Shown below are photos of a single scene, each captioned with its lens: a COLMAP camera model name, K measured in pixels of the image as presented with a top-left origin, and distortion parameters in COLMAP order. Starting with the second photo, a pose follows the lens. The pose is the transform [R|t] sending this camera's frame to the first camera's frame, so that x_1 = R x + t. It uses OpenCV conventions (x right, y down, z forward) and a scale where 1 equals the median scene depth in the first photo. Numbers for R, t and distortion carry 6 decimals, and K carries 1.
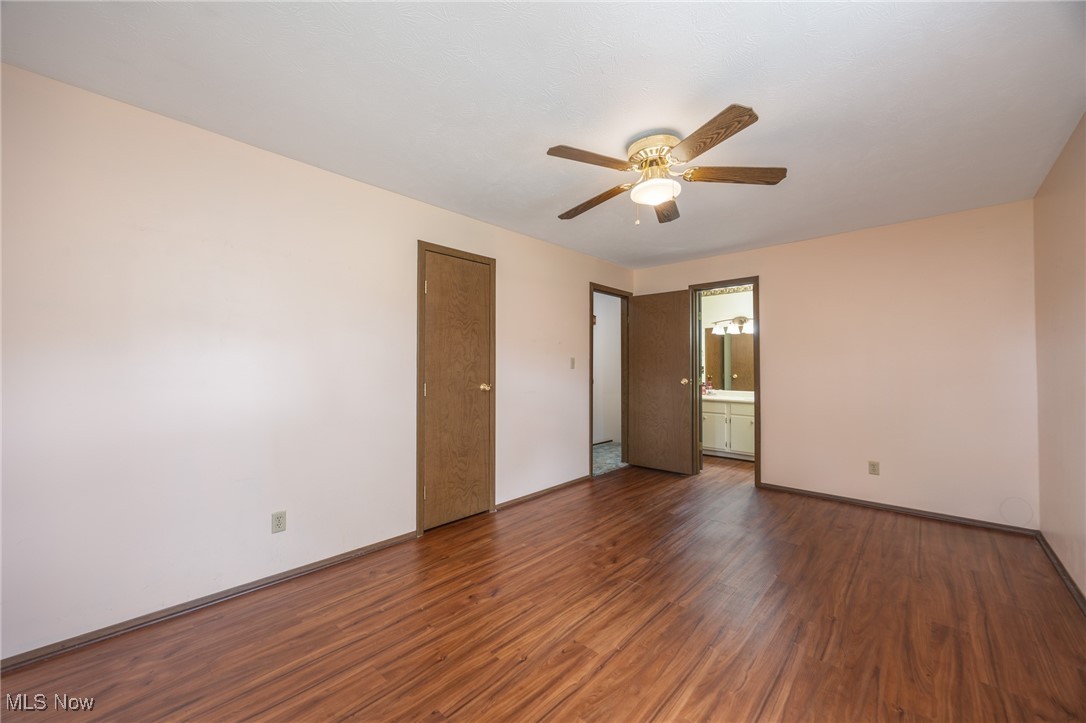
lens RADIAL K [[420.4, 0, 545.5], [0, 420.4, 368.8], [0, 0, 1]] dist [-0.003319, 0.000165]
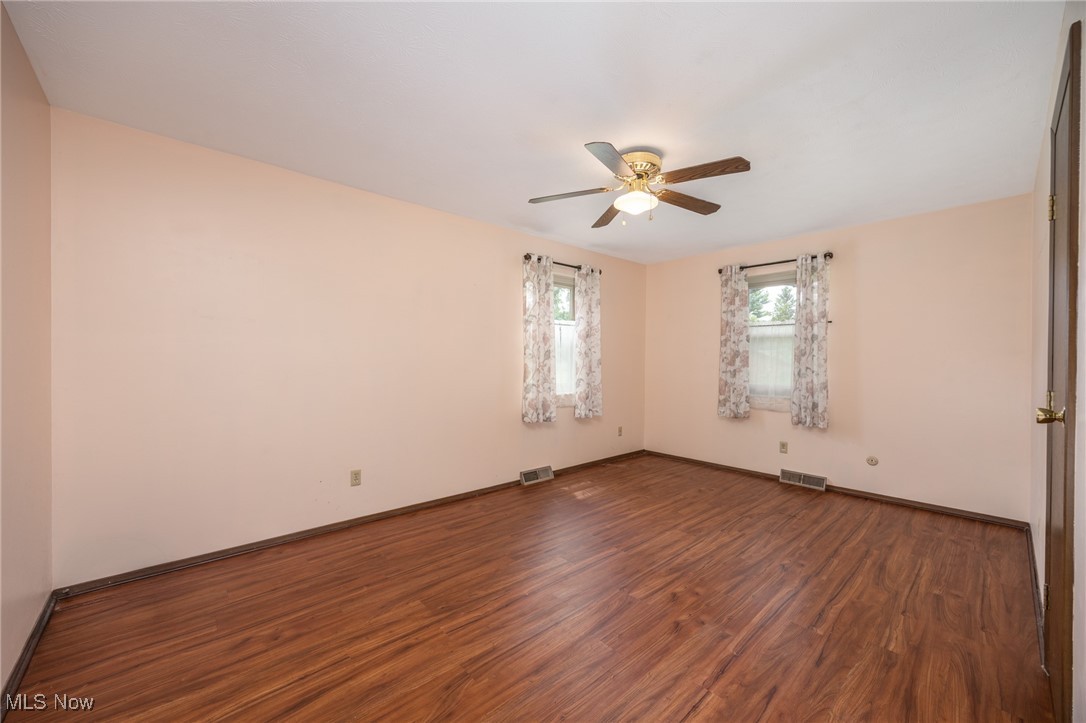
lens RADIAL K [[420.4, 0, 542.0], [0, 420.4, 362.4], [0, 0, 1]] dist [-0.003319, 0.000165]
pose [[-0.995201, -0.004326, 0.097761, 0.391542], [-0.003625, 0.999966, 0.007348, -0.003972], [-0.097789, 0.006958, -0.995183, 2.099299]]
